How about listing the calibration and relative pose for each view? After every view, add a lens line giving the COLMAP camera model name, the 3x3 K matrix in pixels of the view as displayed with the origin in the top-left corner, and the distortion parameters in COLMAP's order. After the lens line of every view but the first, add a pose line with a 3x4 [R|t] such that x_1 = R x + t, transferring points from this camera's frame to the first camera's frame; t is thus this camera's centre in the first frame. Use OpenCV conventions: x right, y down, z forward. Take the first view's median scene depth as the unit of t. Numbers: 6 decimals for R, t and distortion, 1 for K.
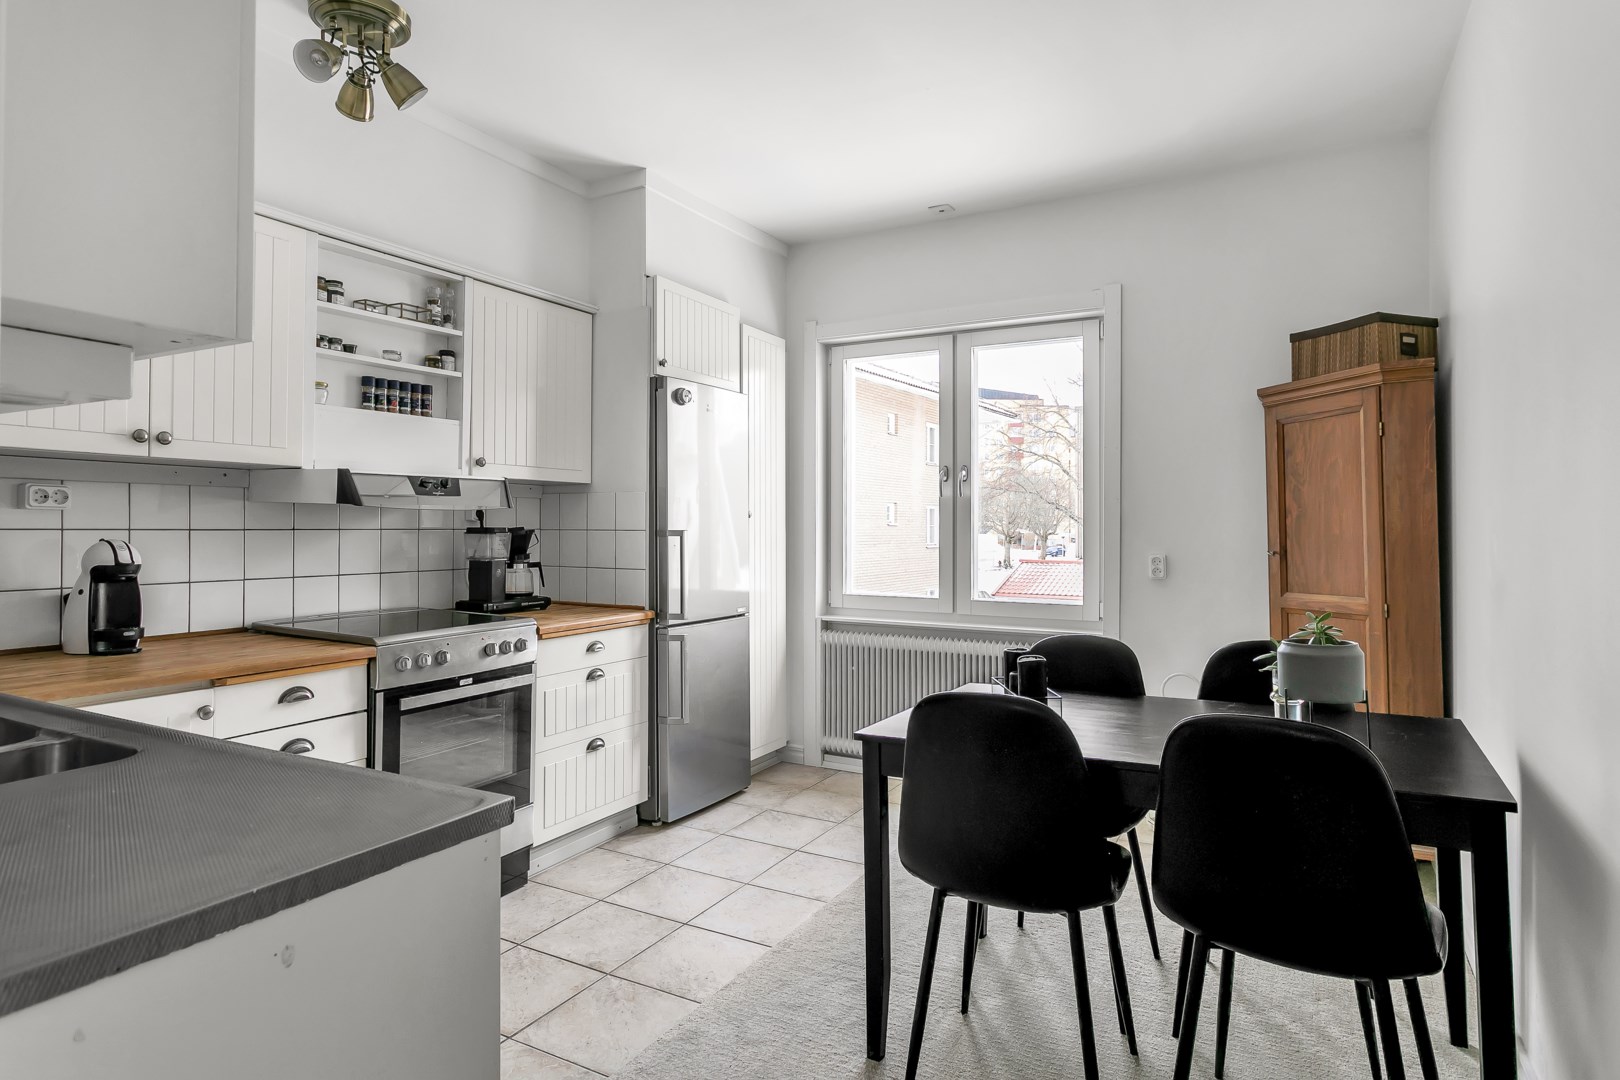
lens RADIAL K [[889.0, 0, 808.1], [0, 889.0, 515.2], [0, 0, 1]] dist [0.006671, 0.002110]
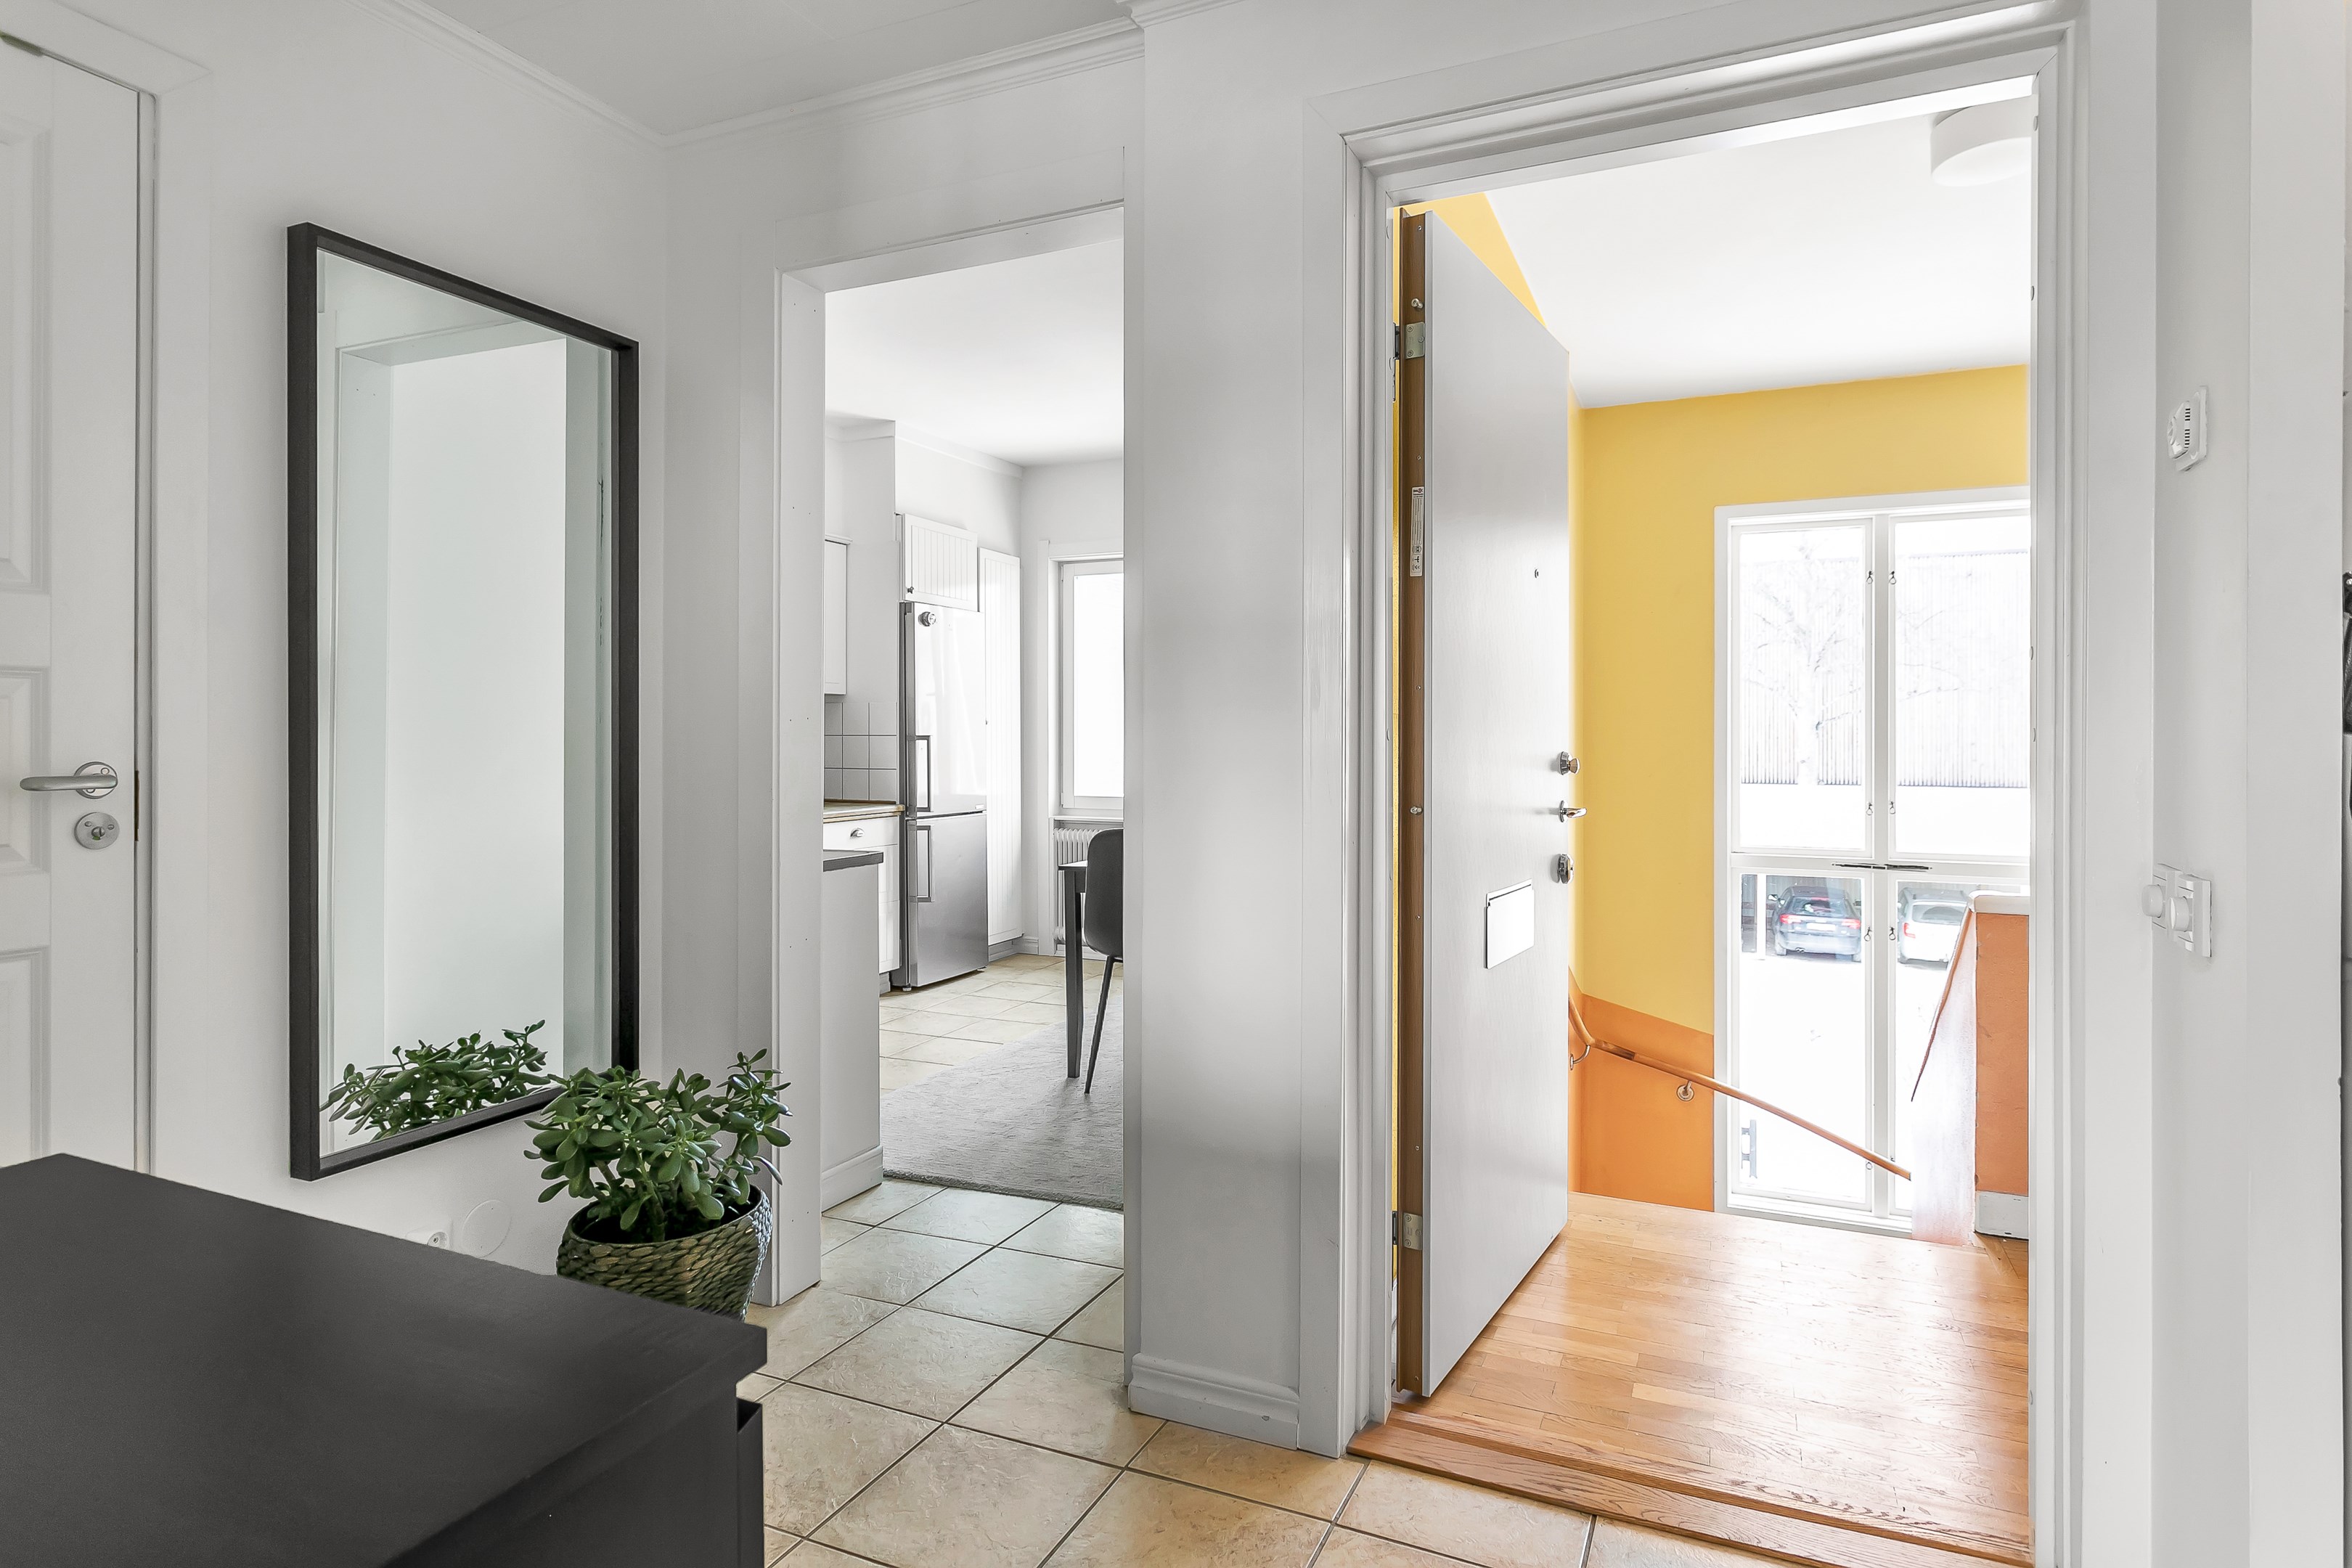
lens RADIAL K [[1290.8, 0, 1171.6], [0, 1290.8, 744.0], [0, 0, 1]] dist [0.006671, 0.002110]
pose [[0.996833, -0.001005, 0.079517, 0.041280], [-0.000703, 0.999770, 0.021454, -0.008468], [-0.079520, -0.021442, 0.996603, -0.719644]]
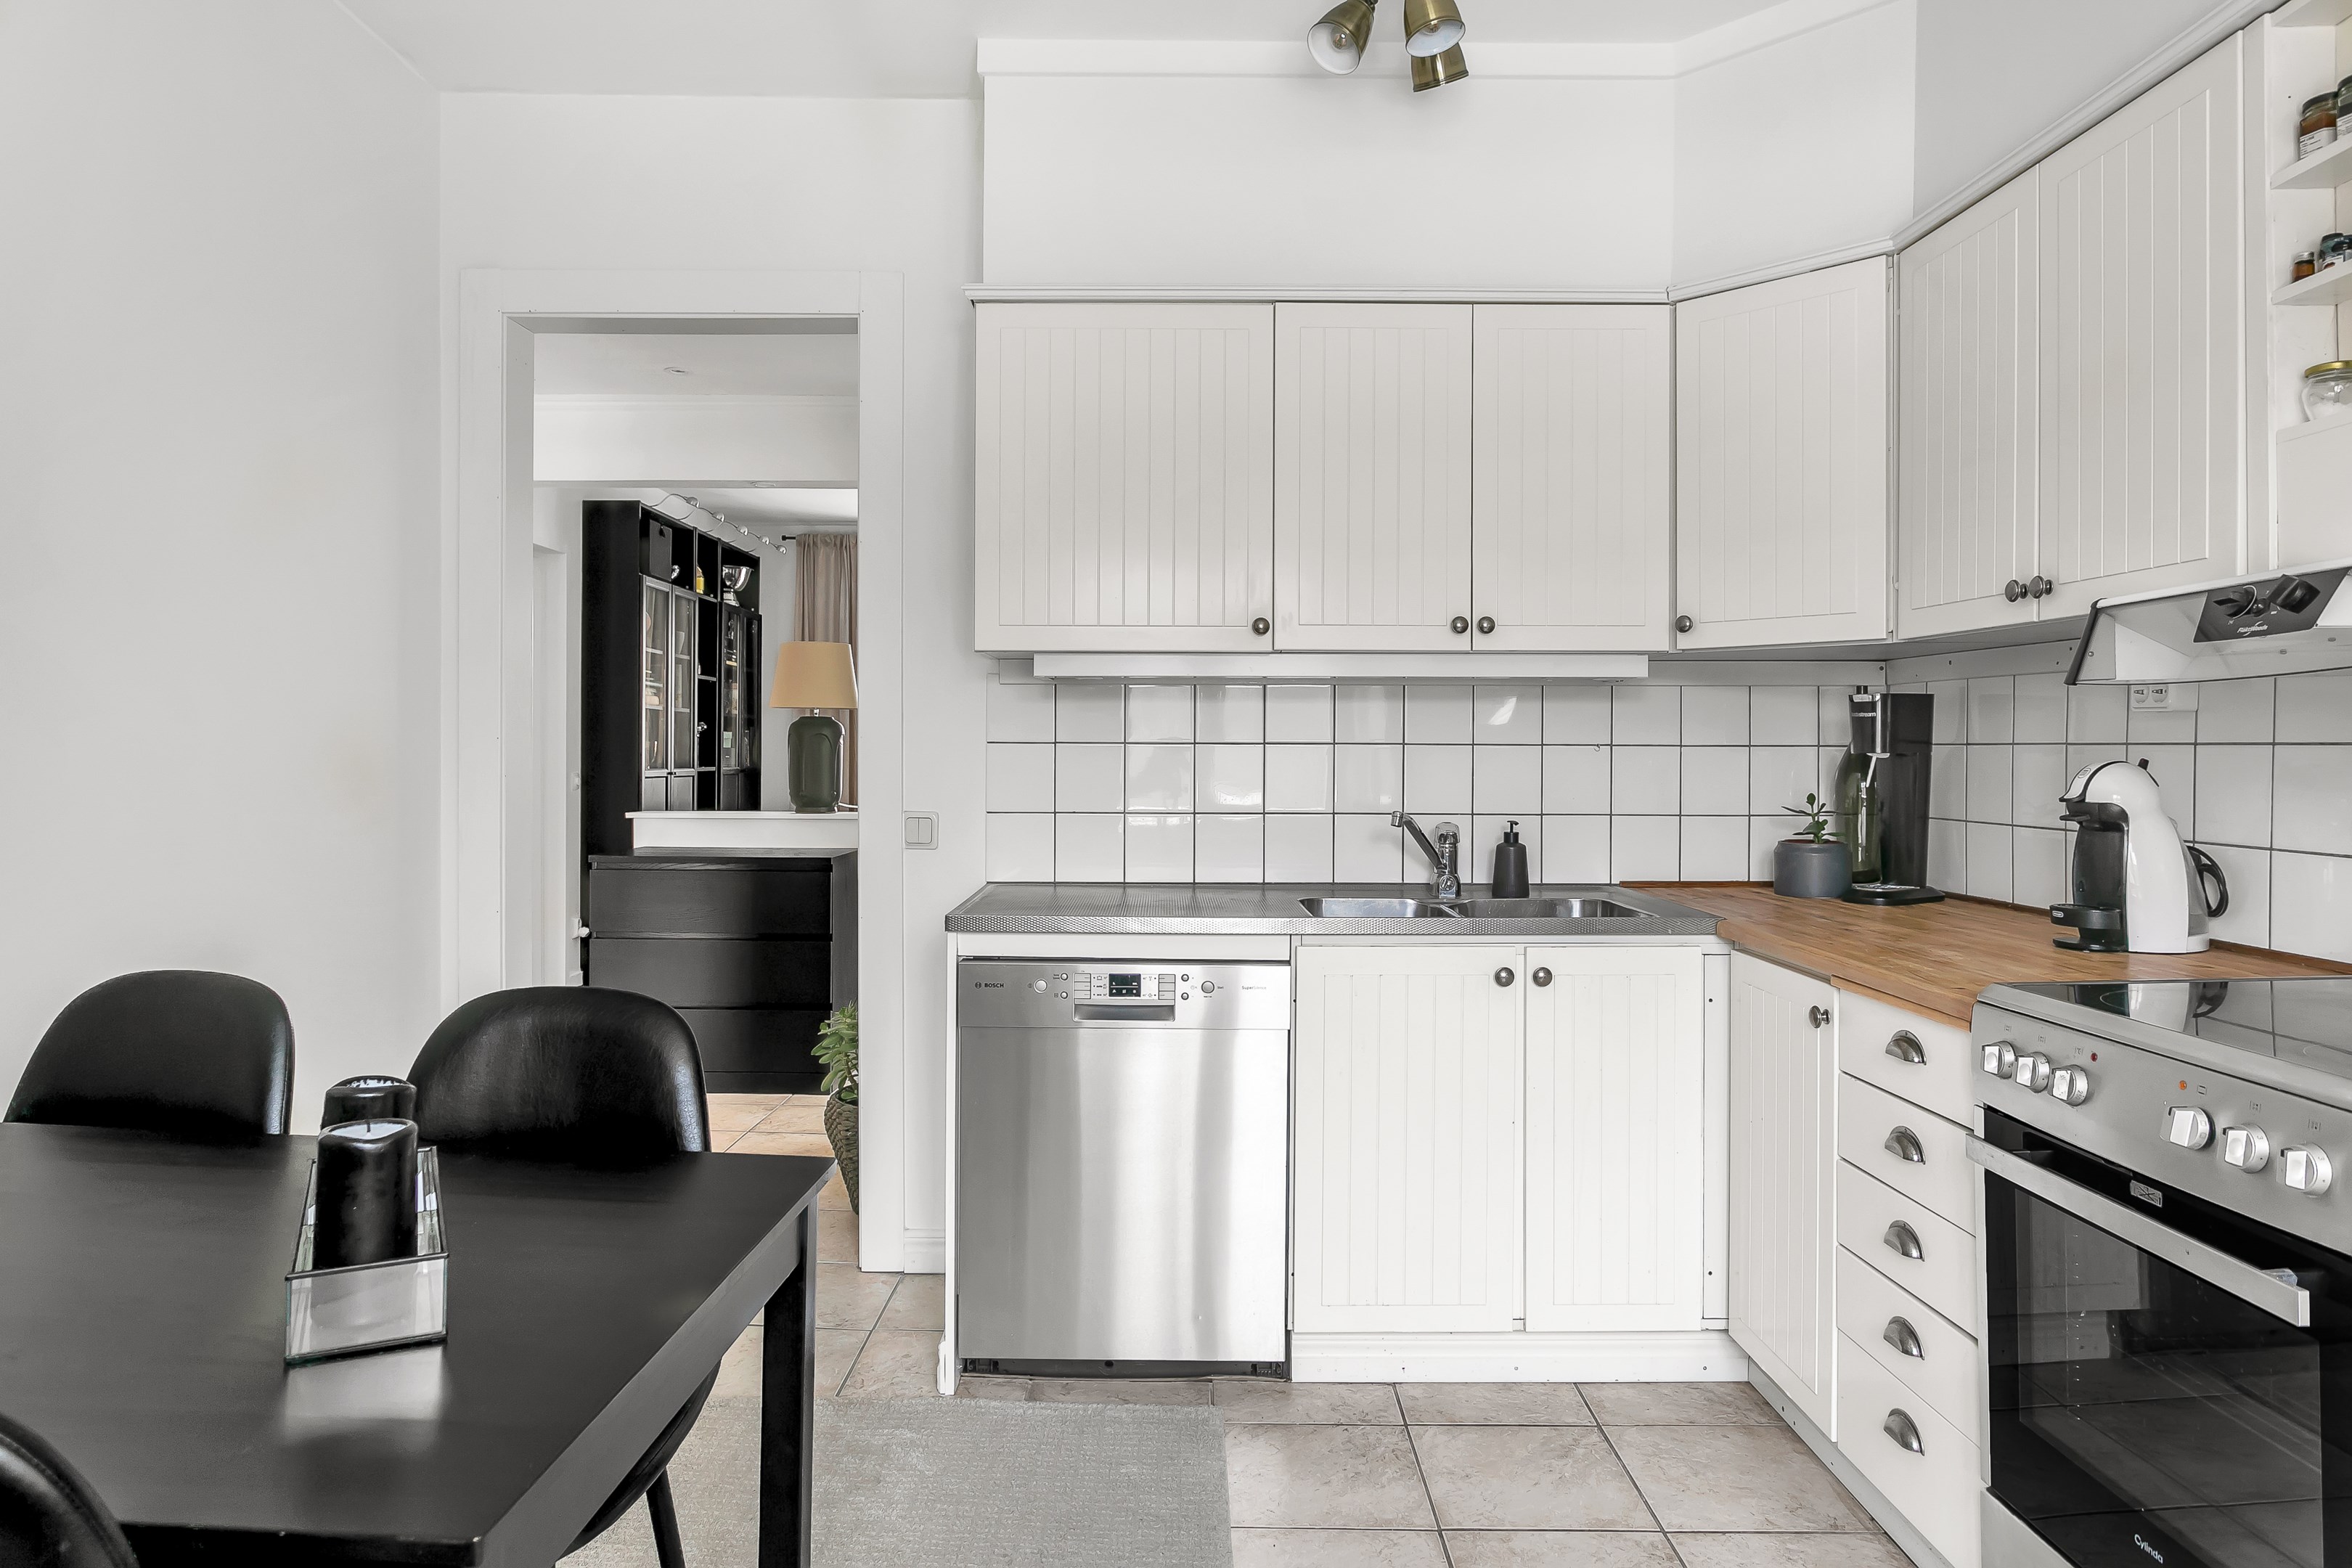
lens RADIAL K [[1429.2, 0, 1169.8], [0, 1429.2, 767.1], [0, 0, 1]] dist [-0.004104, -0.000589]
pose [[-0.874451, -0.000321, -0.485114, 0.153770], [0.000218, 0.999999, -0.001056, 0.022028], [0.485114, -0.001029, -0.874450, 1.021181]]
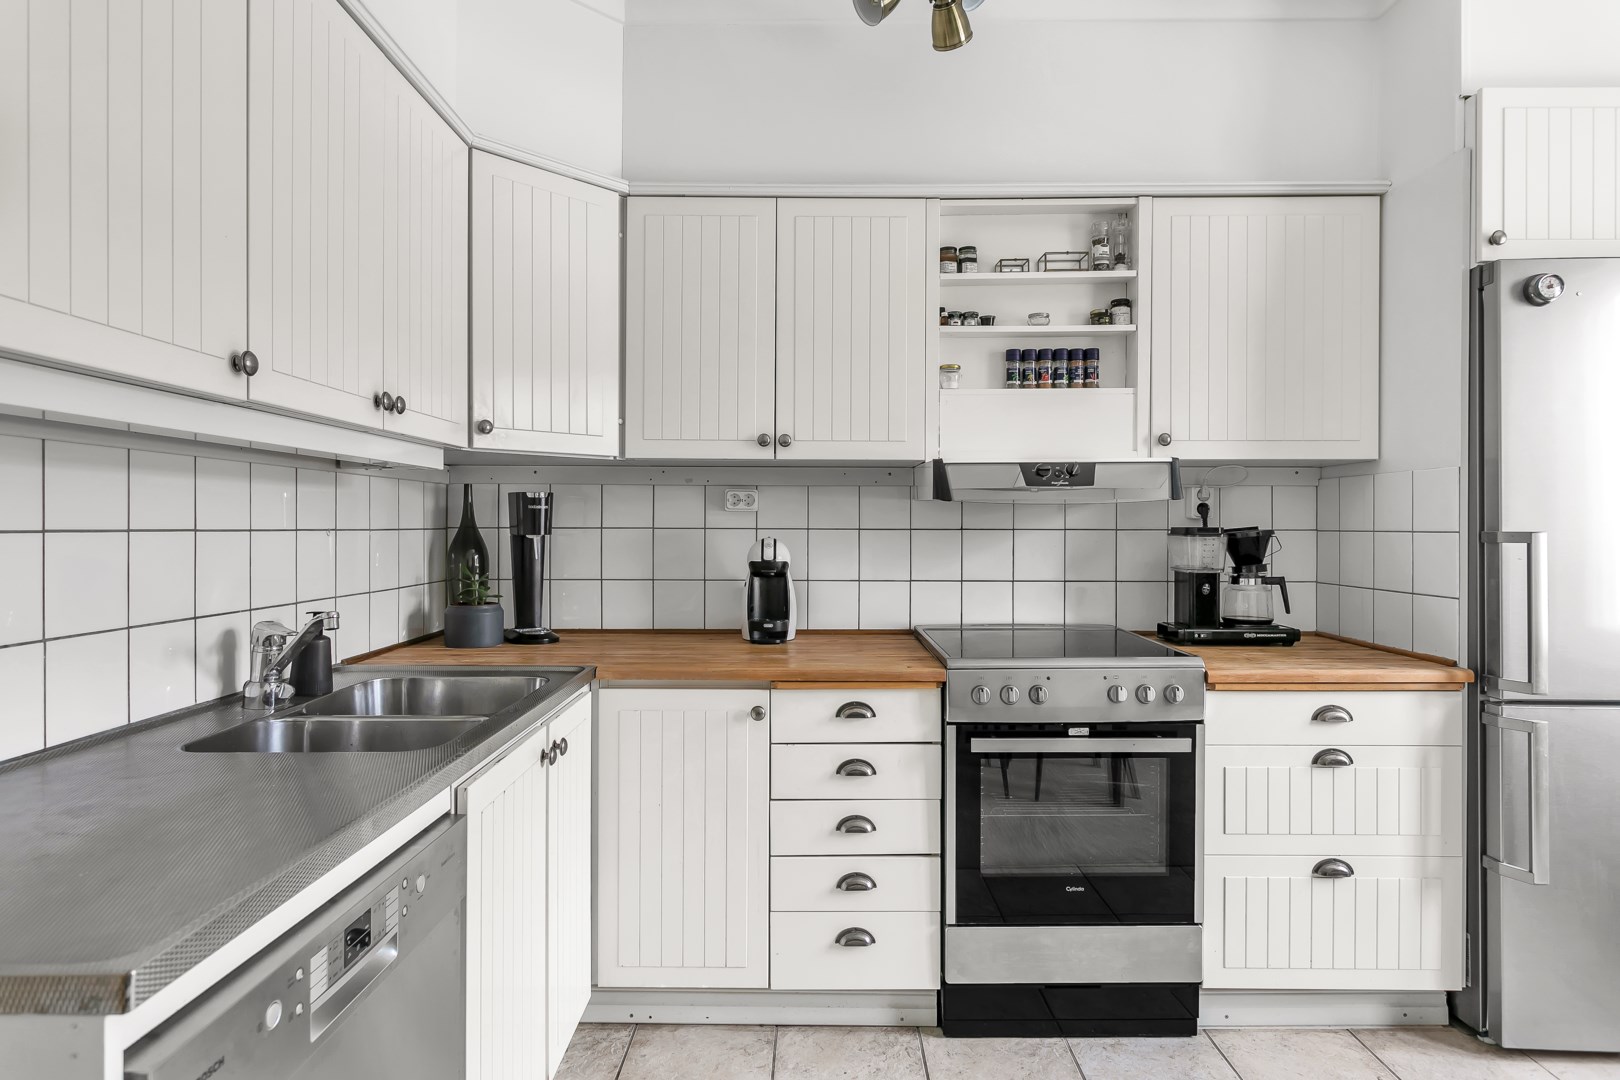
lens RADIAL K [[889.0, 0, 810.9], [0, 889.0, 530.4], [0, 0, 1]] dist [0.006671, 0.002110]
pose [[0.483704, 0.002296, -0.875229, 0.130971], [0.010927, 0.999903, 0.008662, 0.006129], [0.875163, -0.013754, 0.483632, 0.347953]]
